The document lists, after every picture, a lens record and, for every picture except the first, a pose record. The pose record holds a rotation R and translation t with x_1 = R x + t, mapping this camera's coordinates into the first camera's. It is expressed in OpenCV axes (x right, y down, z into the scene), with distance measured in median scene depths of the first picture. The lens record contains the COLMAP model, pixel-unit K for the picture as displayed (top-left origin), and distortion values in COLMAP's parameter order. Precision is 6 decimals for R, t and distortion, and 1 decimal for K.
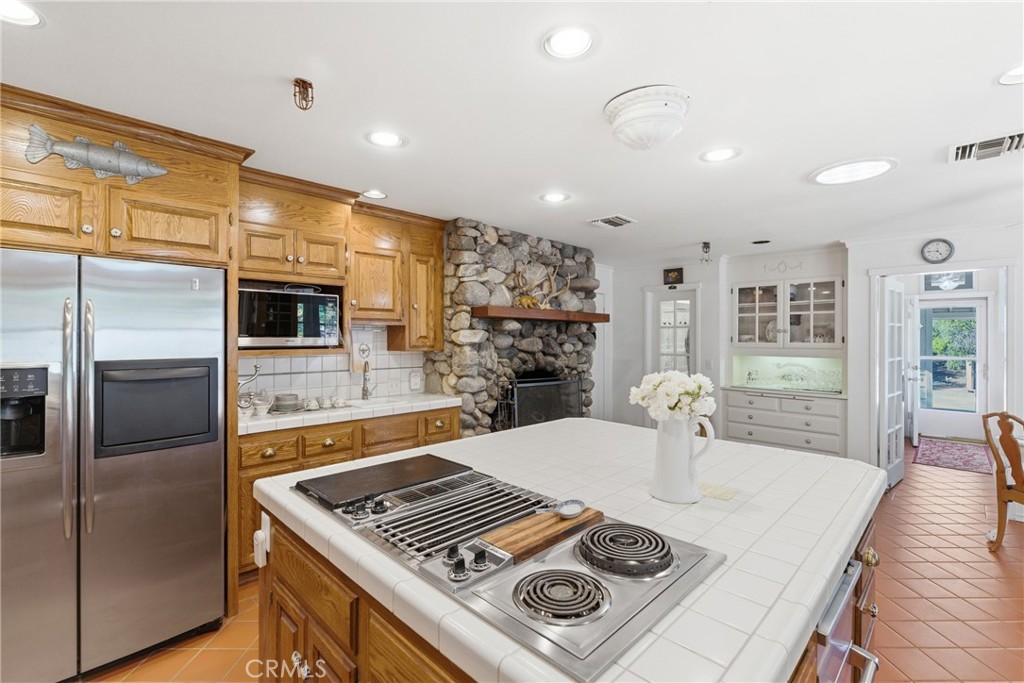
lens RADIAL K [[460.2, 0, 516.2], [0, 460.2, 335.0], [0, 0, 1]] dist [-0.005630, -0.000465]
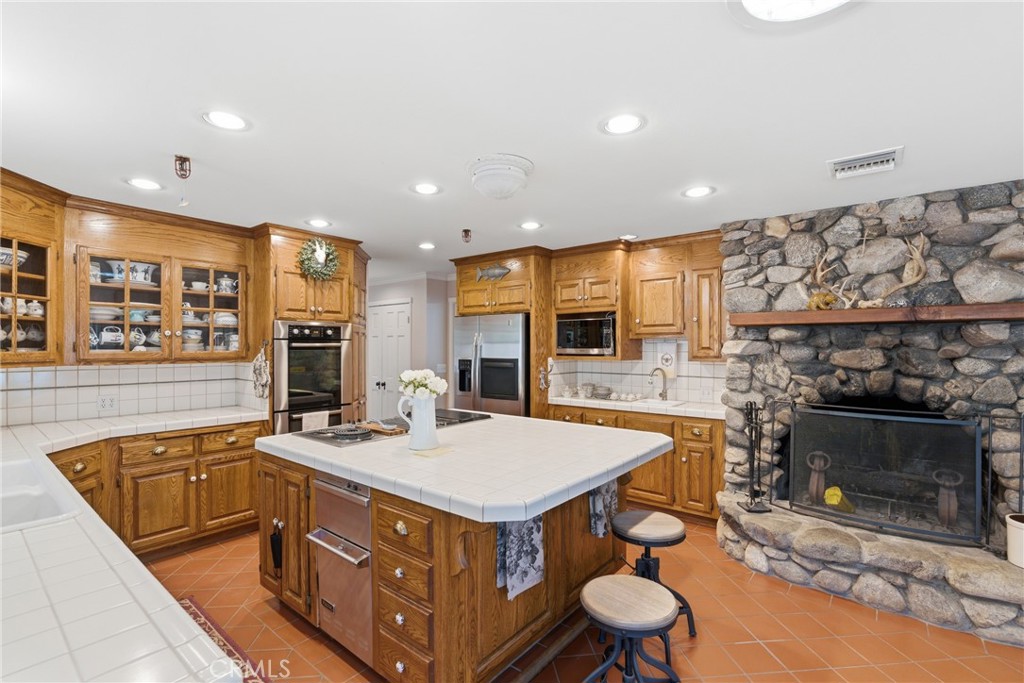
lens RADIAL K [[460.2, 0, 516.3], [0, 460.2, 348.7], [0, 0, 1]] dist [-0.005630, -0.000465]
pose [[0.106132, -0.001521, -0.994351, 0.750438], [0.002268, 0.999997, -0.001288, 0.005751], [0.994349, -0.002119, 0.106135, 0.445679]]
